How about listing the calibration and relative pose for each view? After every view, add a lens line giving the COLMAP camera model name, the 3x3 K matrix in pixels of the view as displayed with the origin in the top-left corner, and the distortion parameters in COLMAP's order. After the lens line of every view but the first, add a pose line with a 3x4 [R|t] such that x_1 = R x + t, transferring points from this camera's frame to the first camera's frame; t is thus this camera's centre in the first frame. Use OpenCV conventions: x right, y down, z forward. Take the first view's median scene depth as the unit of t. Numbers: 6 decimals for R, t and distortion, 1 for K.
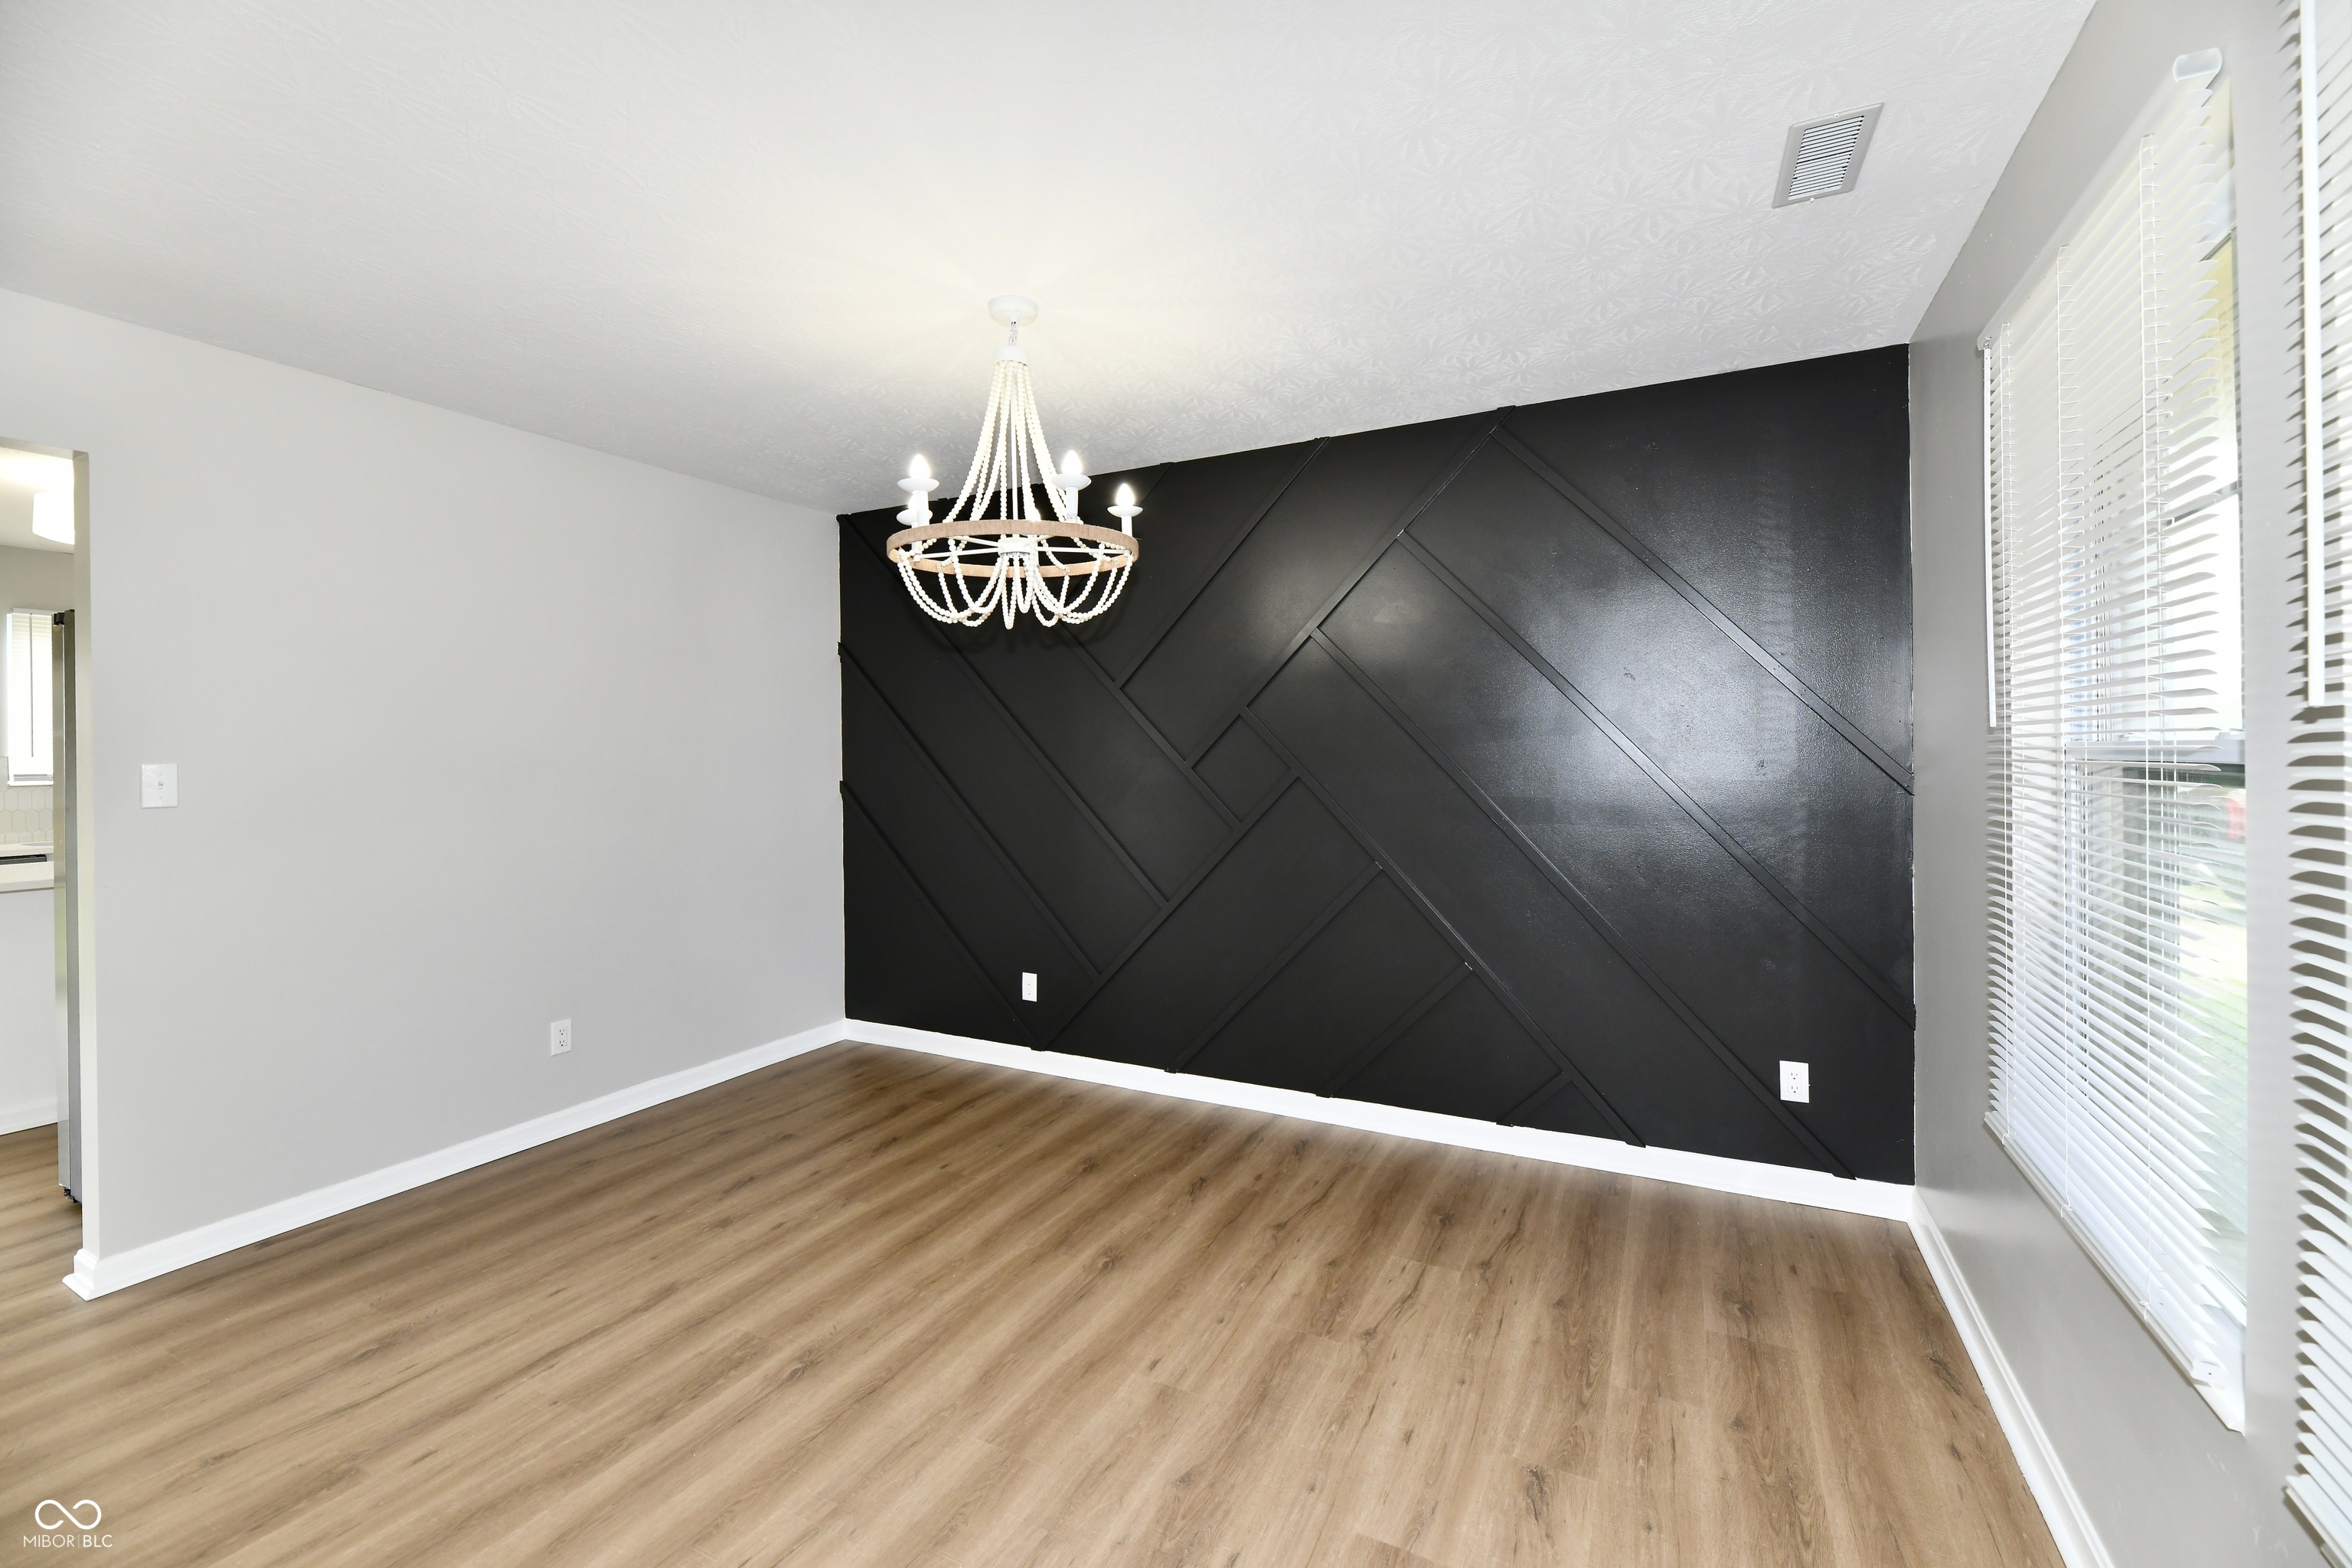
lens RADIAL K [[963.8, 0, 1177.2], [0, 963.8, 769.8], [0, 0, 1]] dist [0.000022, -0.000466]
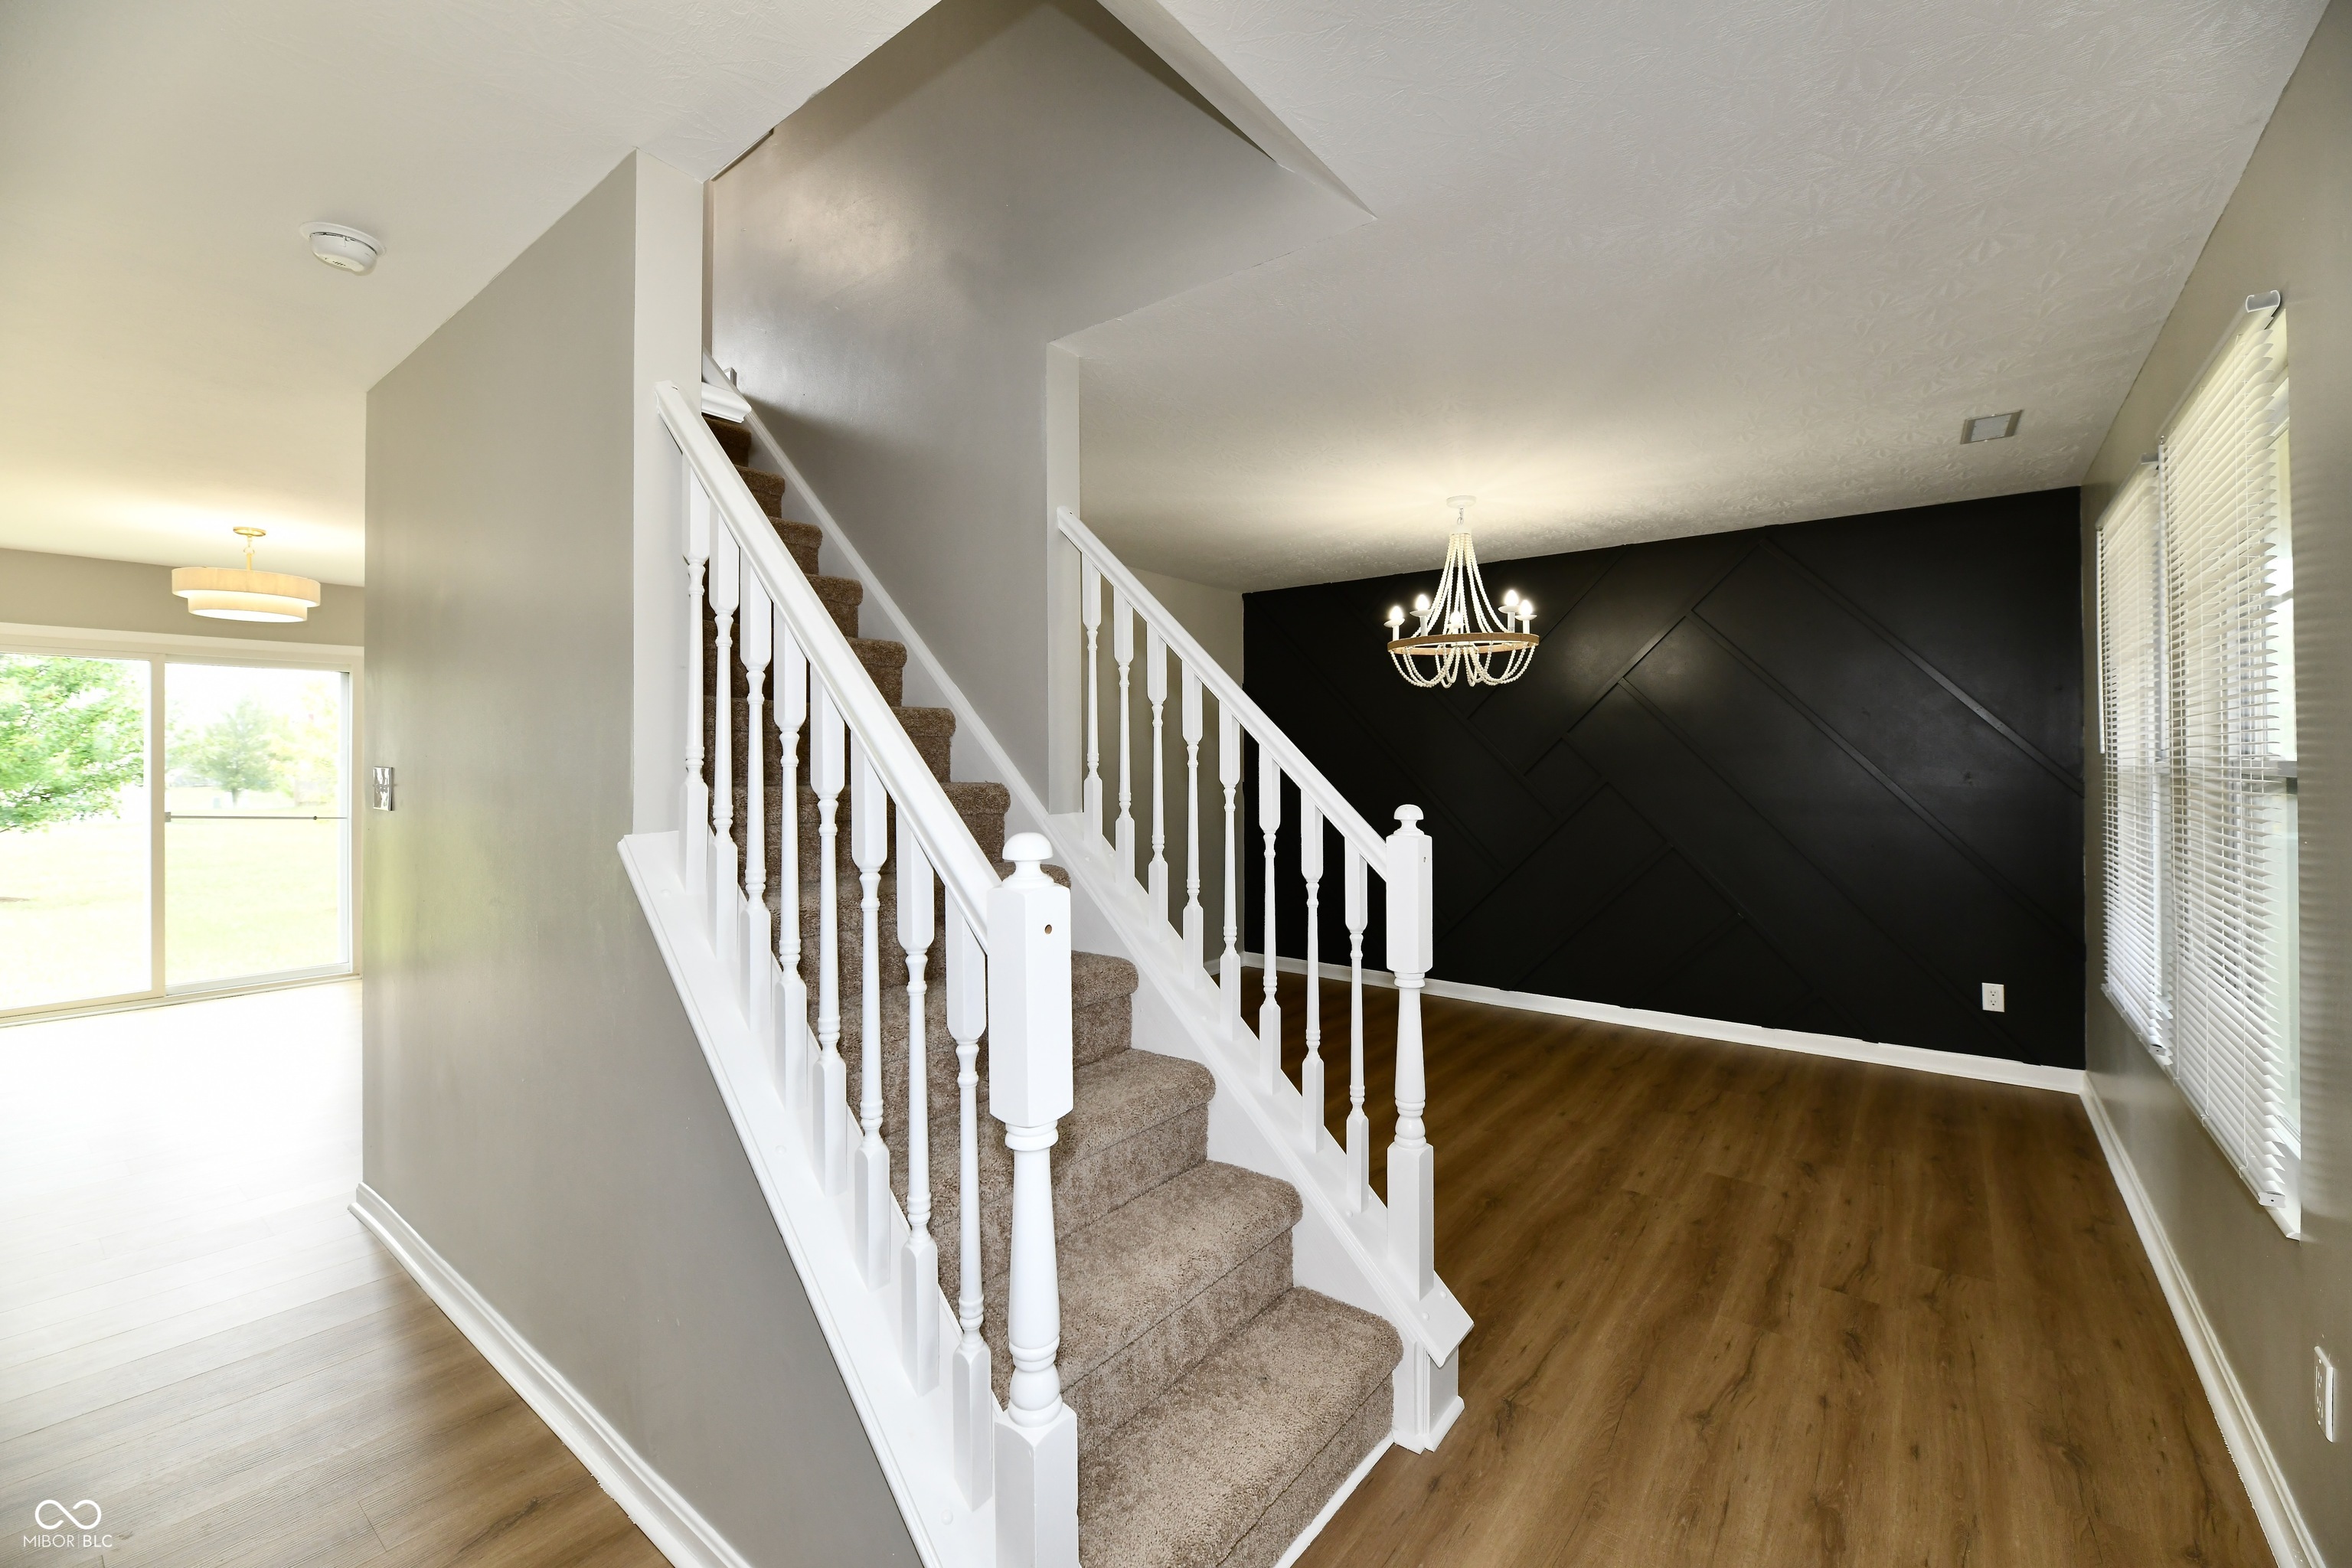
lens RADIAL K [[963.8, 0, 1184.5], [0, 963.8, 766.7], [0, 0, 1]] dist [0.000022, -0.000466]
pose [[0.984211, 0.009671, -0.176736, -0.303673], [-0.012243, 0.999834, -0.013469, 0.015399], [0.176577, 0.015420, 0.984166, -0.650969]]
